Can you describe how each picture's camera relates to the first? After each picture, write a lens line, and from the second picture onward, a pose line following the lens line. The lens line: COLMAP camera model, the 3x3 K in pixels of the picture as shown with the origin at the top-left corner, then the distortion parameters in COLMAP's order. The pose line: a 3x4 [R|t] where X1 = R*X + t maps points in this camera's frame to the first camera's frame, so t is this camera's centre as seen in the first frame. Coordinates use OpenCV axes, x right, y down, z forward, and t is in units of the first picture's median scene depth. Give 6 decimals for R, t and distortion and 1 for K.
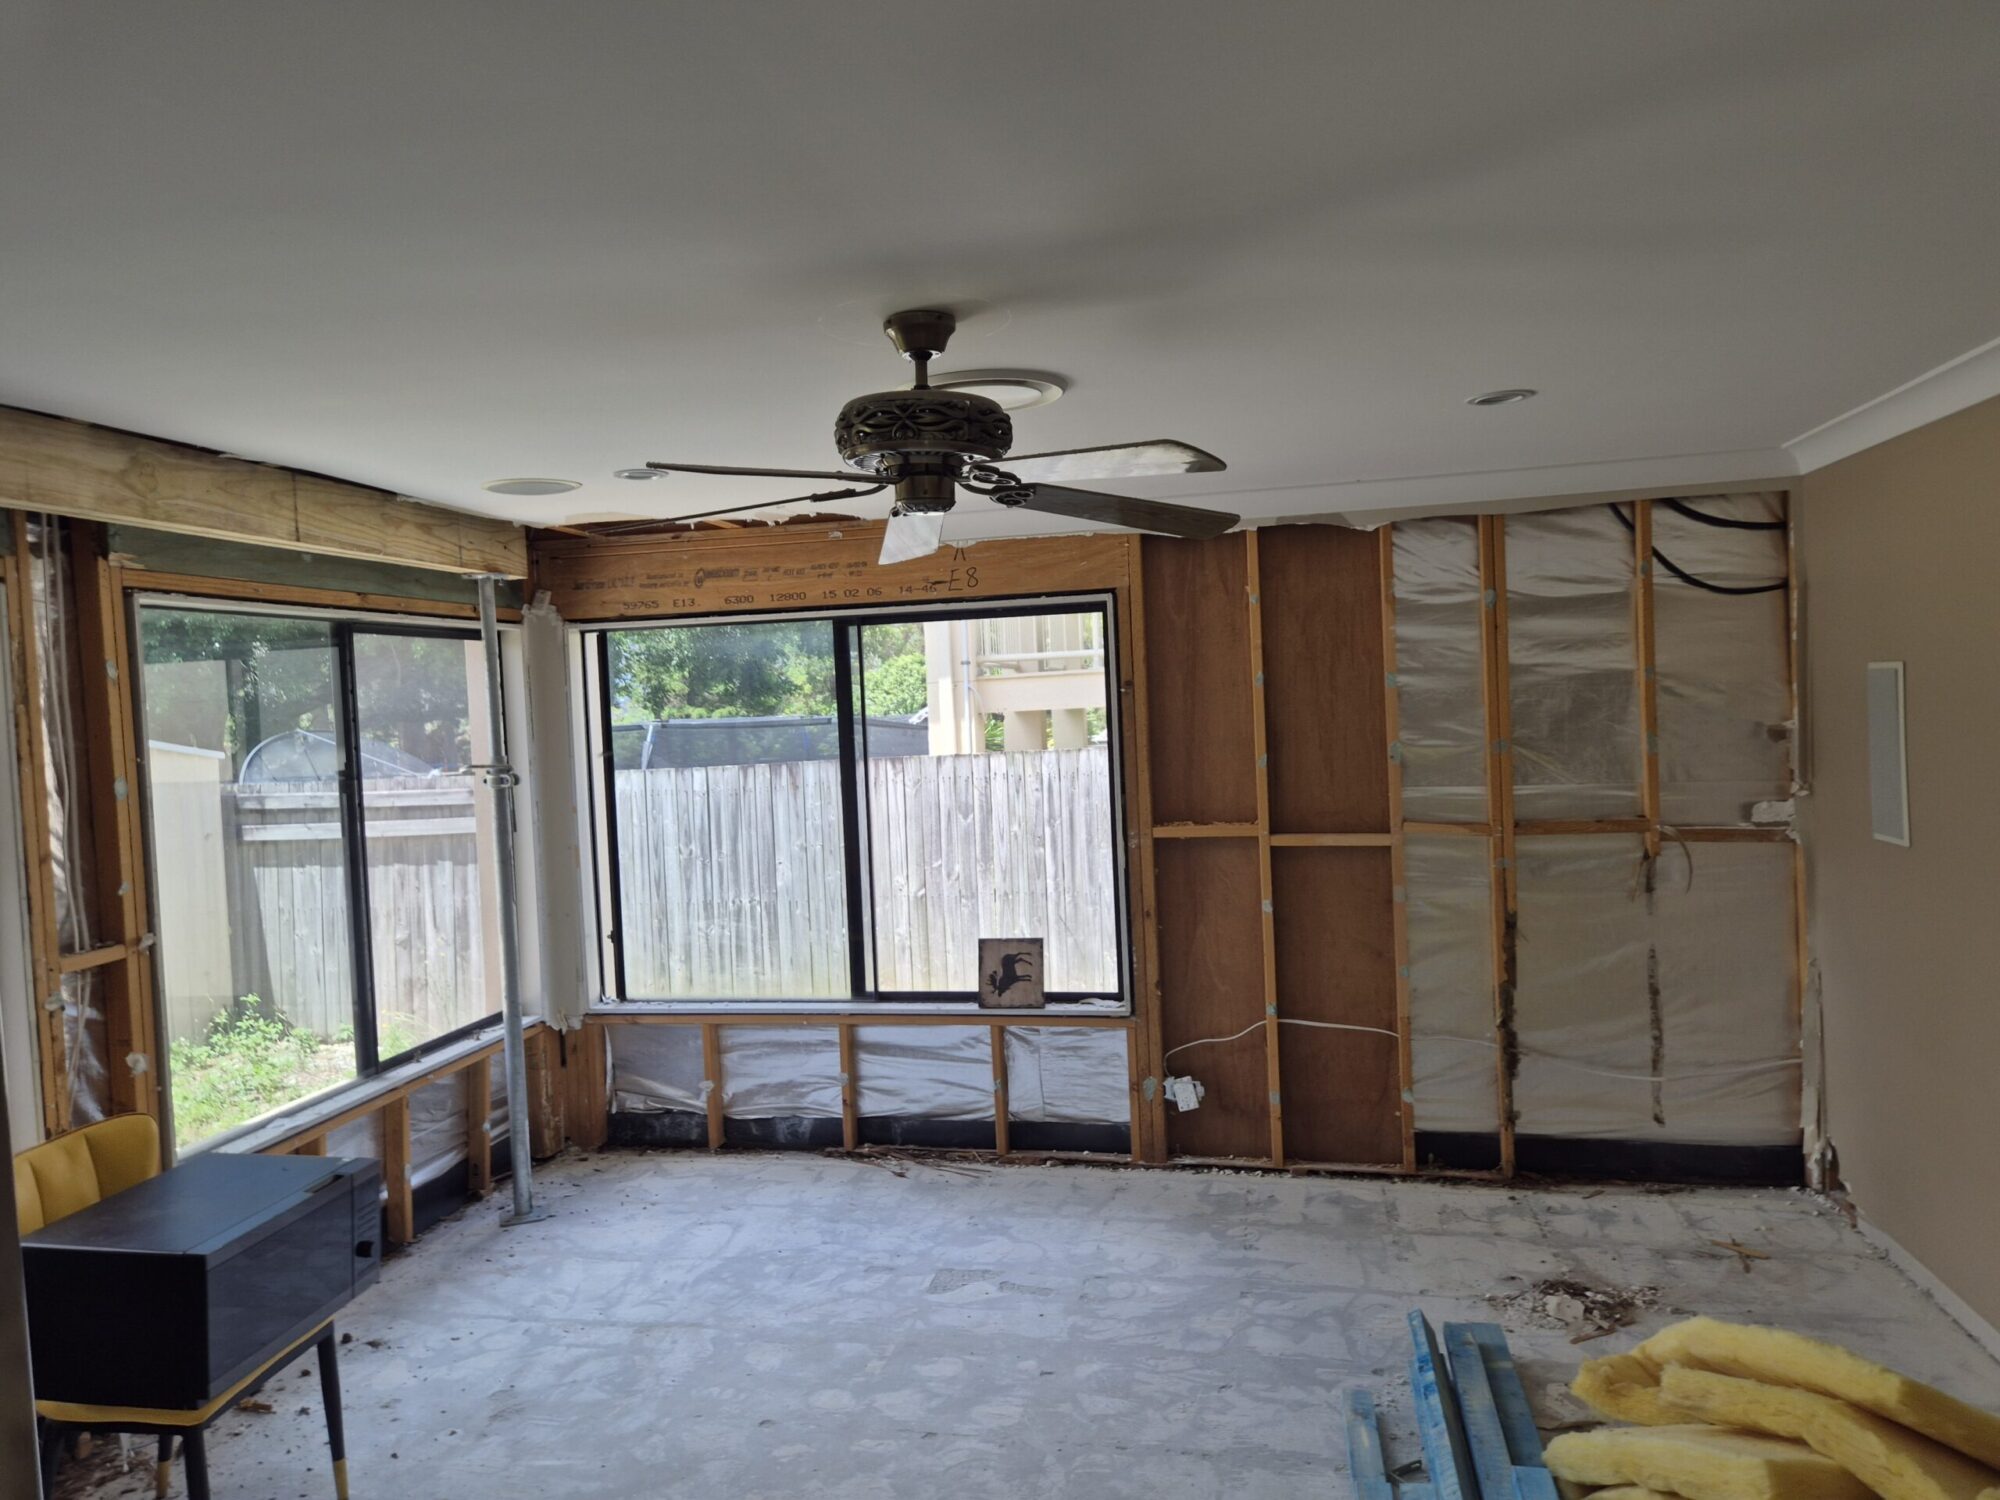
lens RADIAL K [[1325.8, 0, 964.0], [0, 1325.8, 721.9], [0, 0, 1]] dist [0.047035, -0.008327]
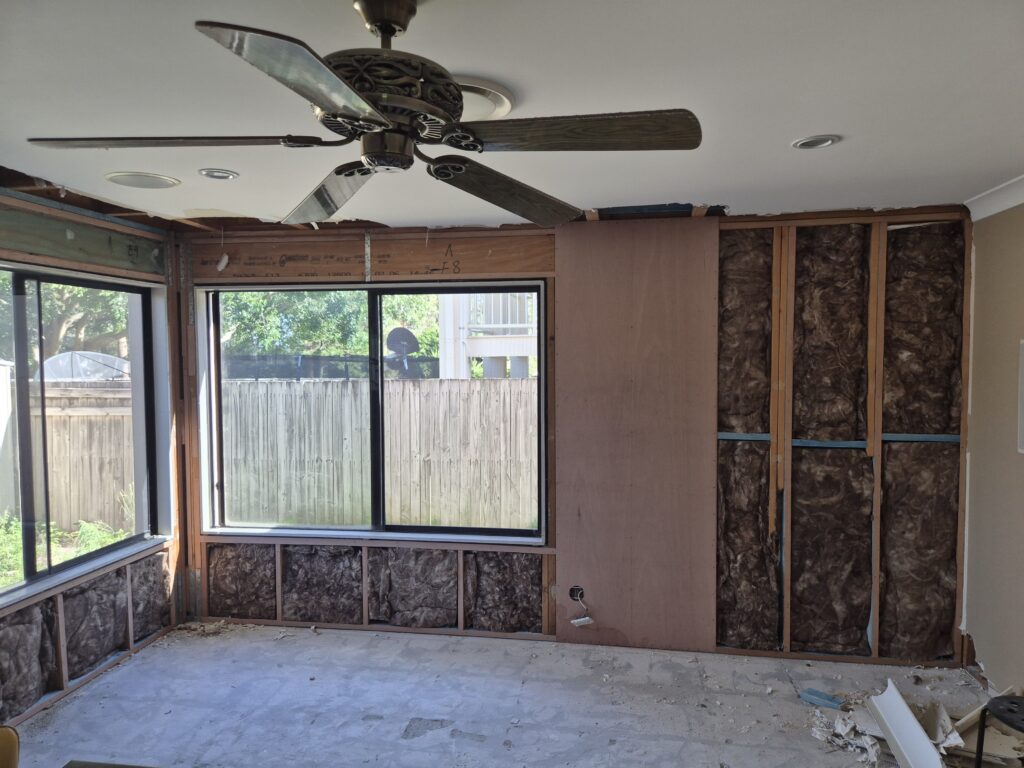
lens RADIAL K [[692.4, 0, 511.4], [0, 692.4, 382.9], [0, 0, 1]] dist [-0.013975, -0.003050]
pose [[0.997053, 0.035192, 0.068167, 0.020818], [-0.037094, 0.998951, 0.026838, 0.004366], [-0.067151, -0.029288, 0.997313, 0.175780]]
